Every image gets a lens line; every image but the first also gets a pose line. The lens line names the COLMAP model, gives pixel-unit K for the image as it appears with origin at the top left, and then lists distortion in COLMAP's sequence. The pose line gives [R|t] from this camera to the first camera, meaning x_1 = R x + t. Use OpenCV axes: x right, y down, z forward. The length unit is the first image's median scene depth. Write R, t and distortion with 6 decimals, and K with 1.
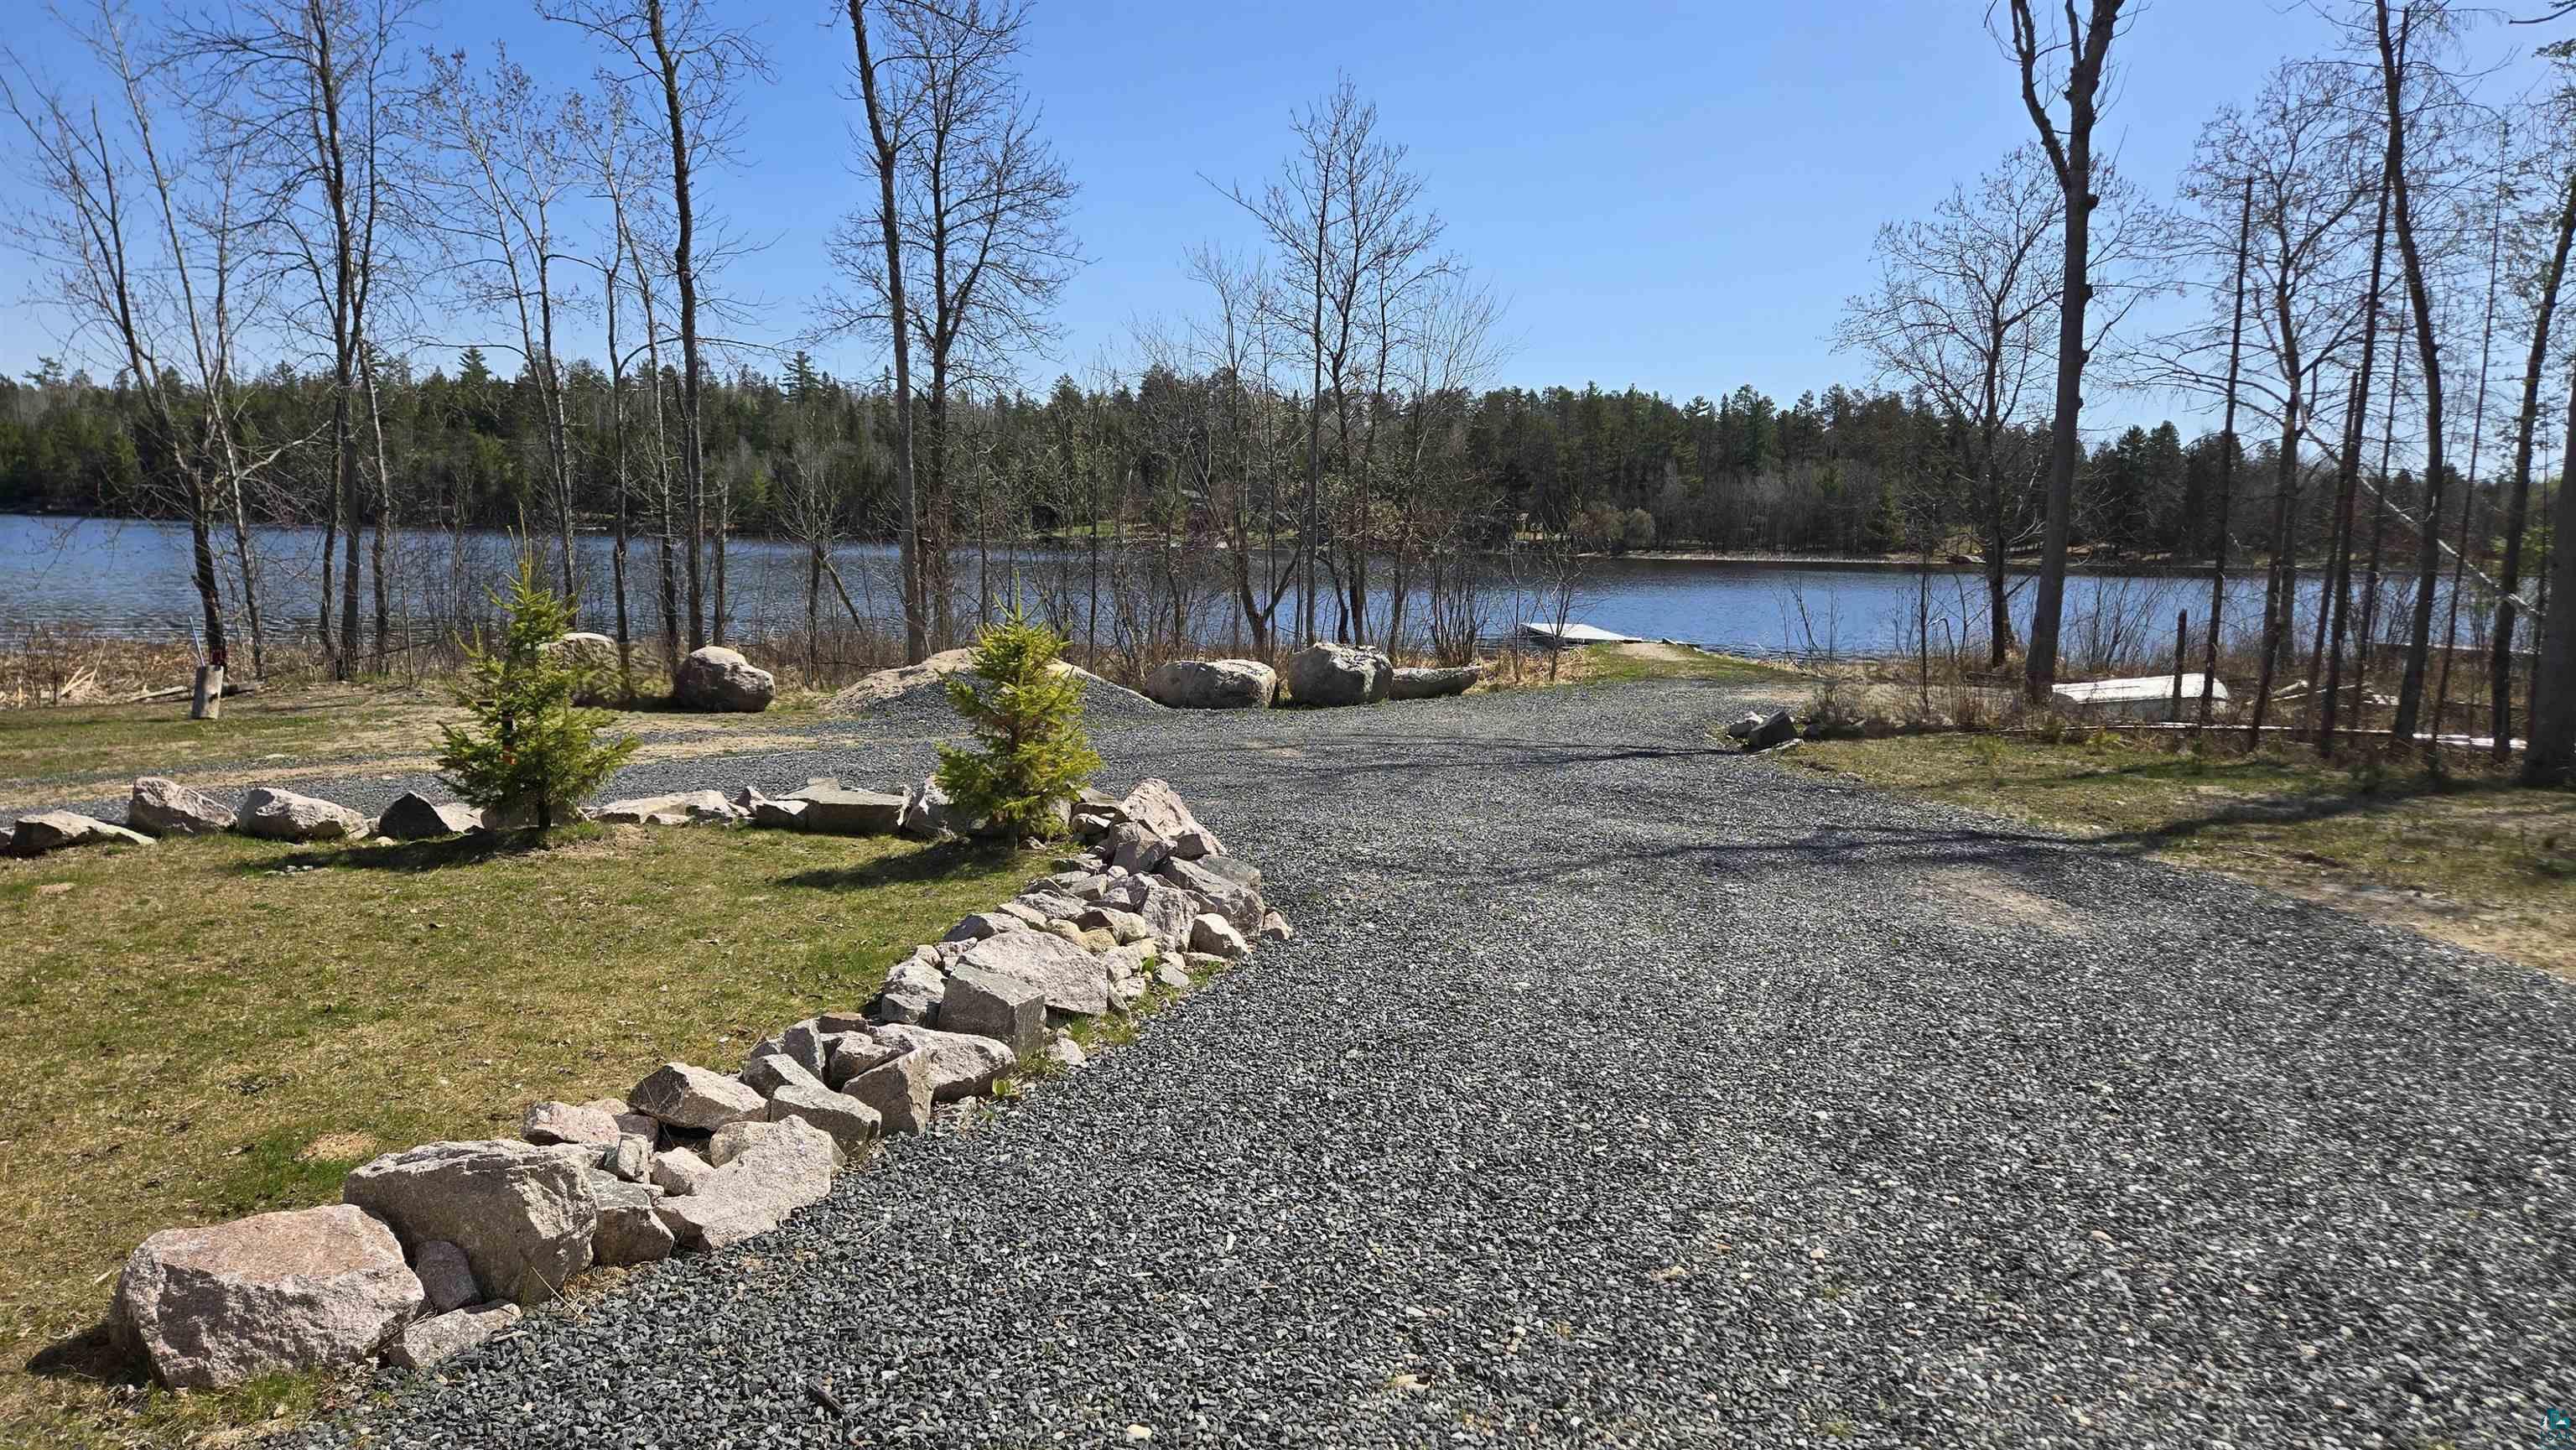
lens RADIAL K [[1764.3, 0, 1288.8], [0, 1764.3, 725.9], [0, 0, 1]] dist [-0.005874, -0.002299]
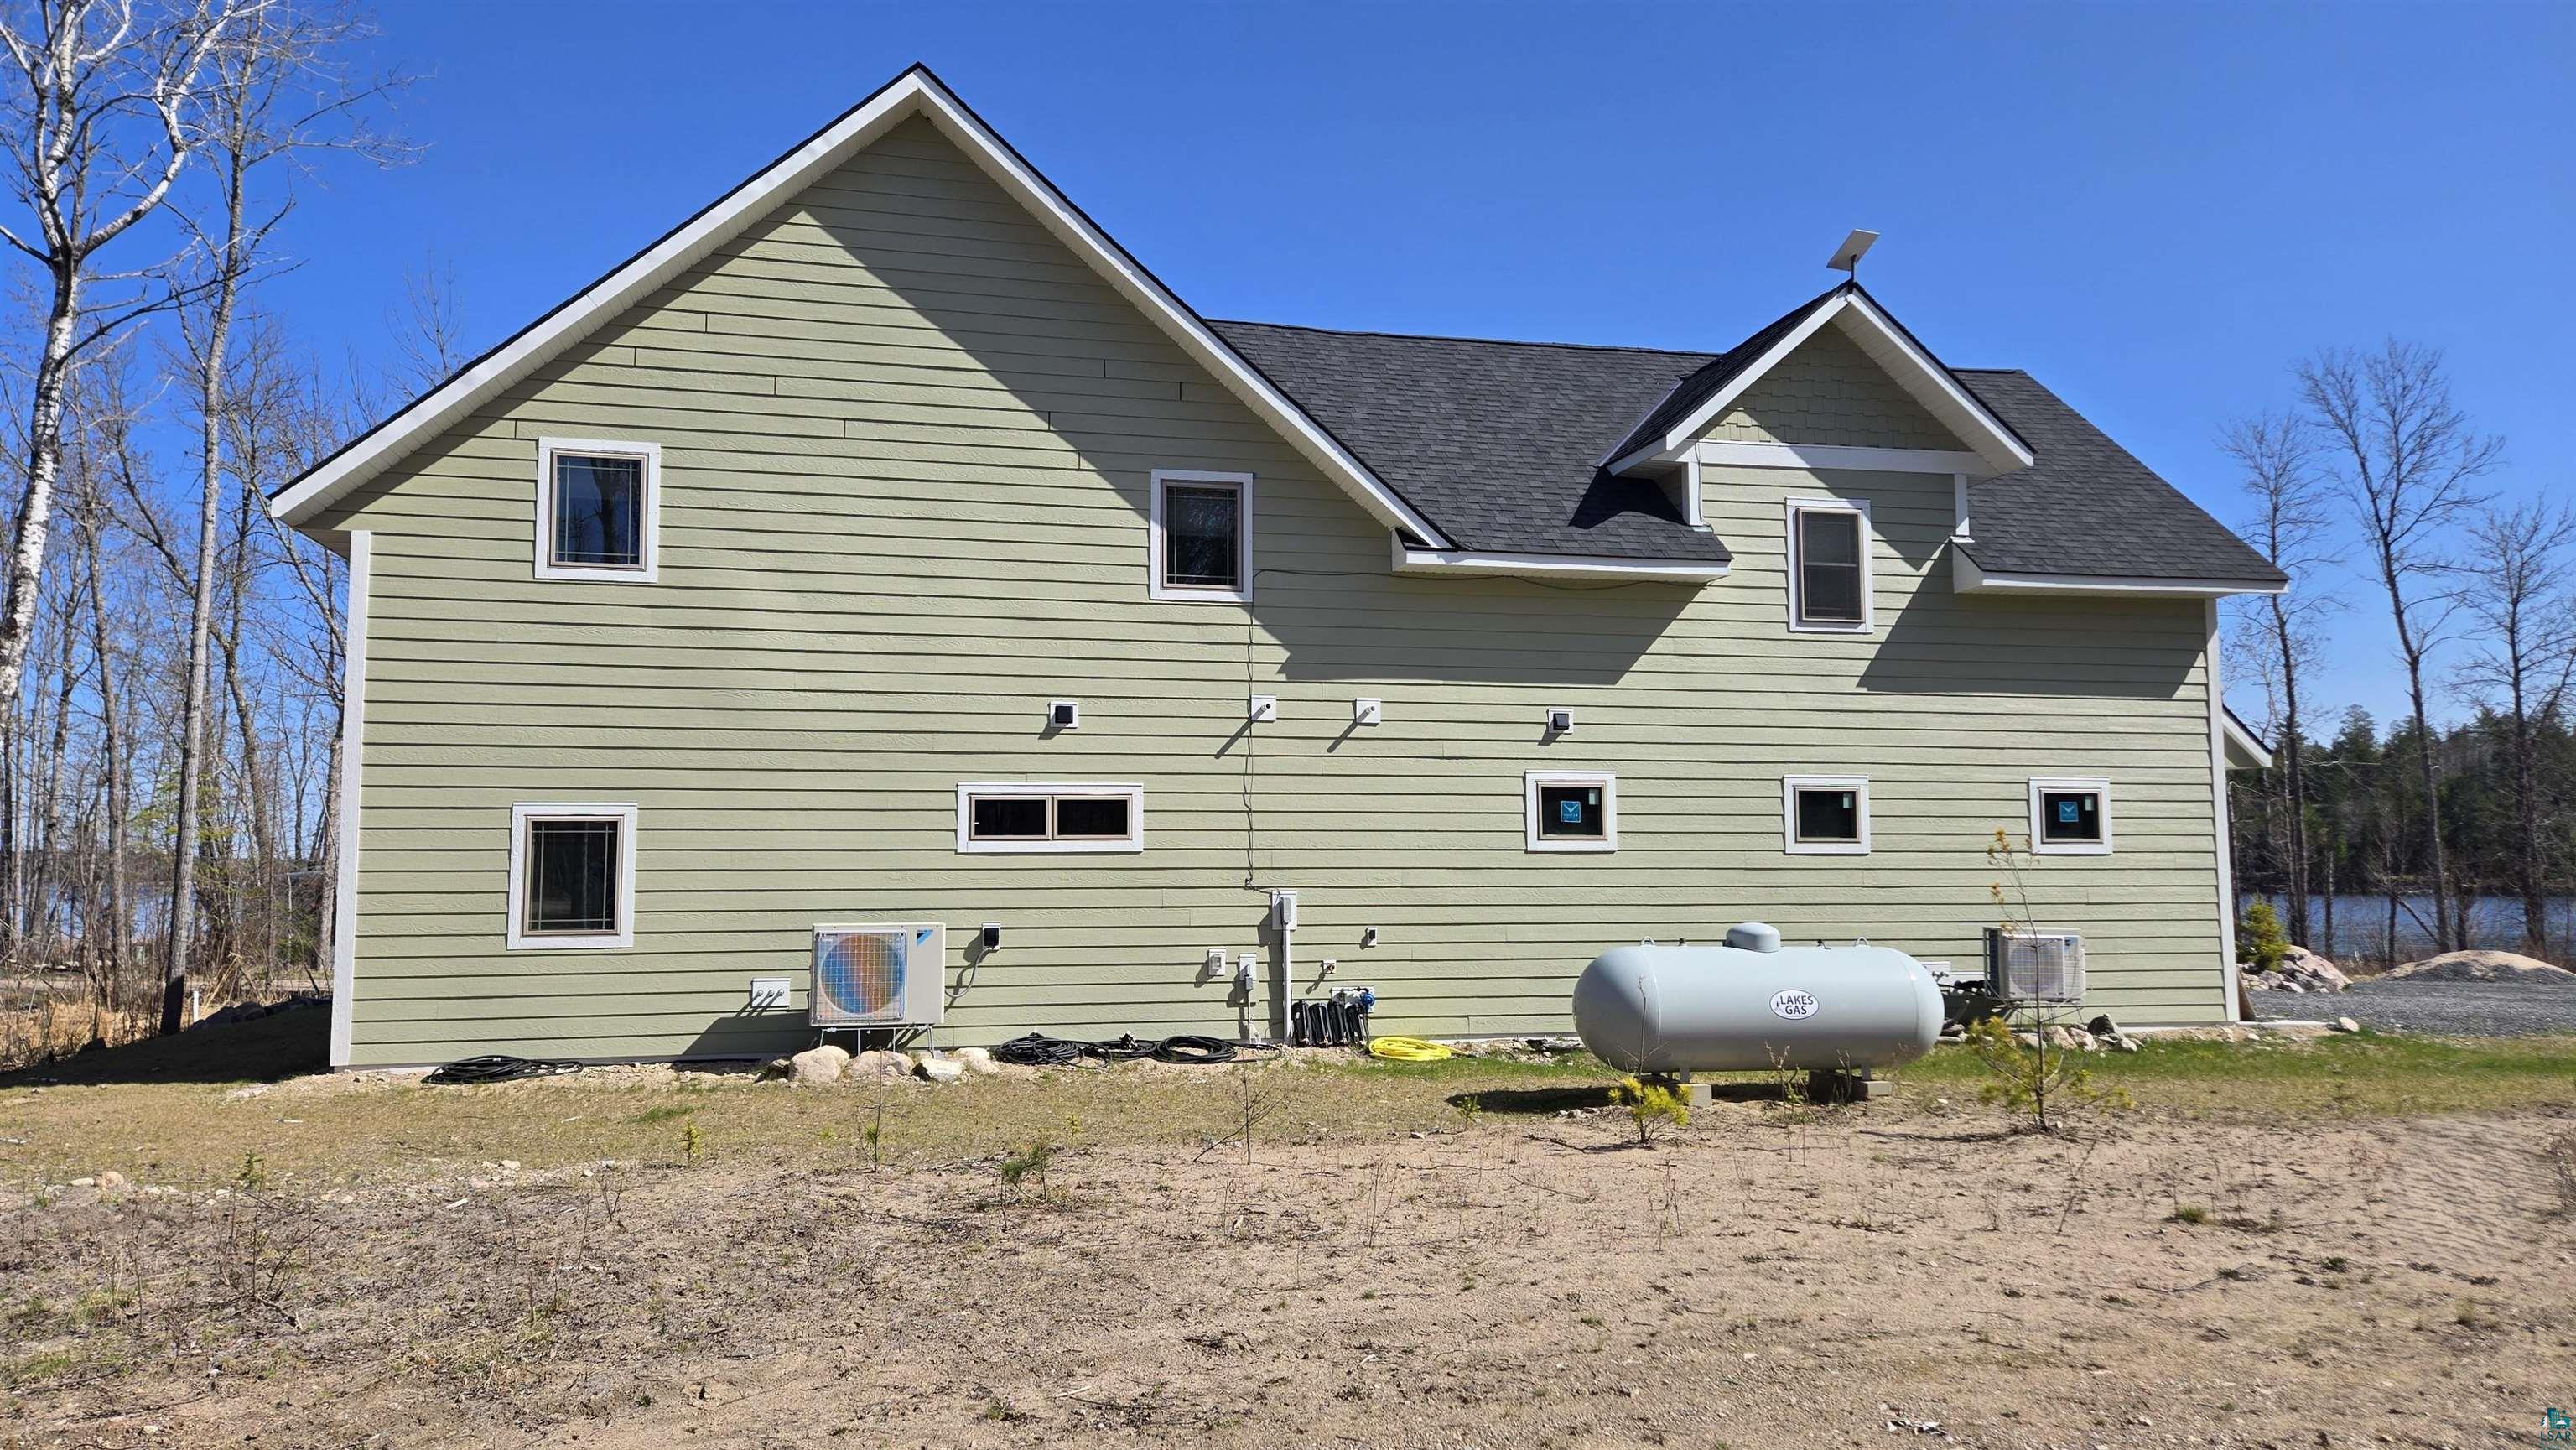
lens RADIAL K [[1764.3, 0, 1288.3], [0, 1764.3, 726.3], [0, 0, 1]] dist [-0.005874, -0.002299]
pose [[0.565416, -0.088241, -0.820072, 0.534705], [-0.075642, 0.984523, -0.158090, 0.087903], [0.821330, 0.151418, 0.549990, -0.795885]]
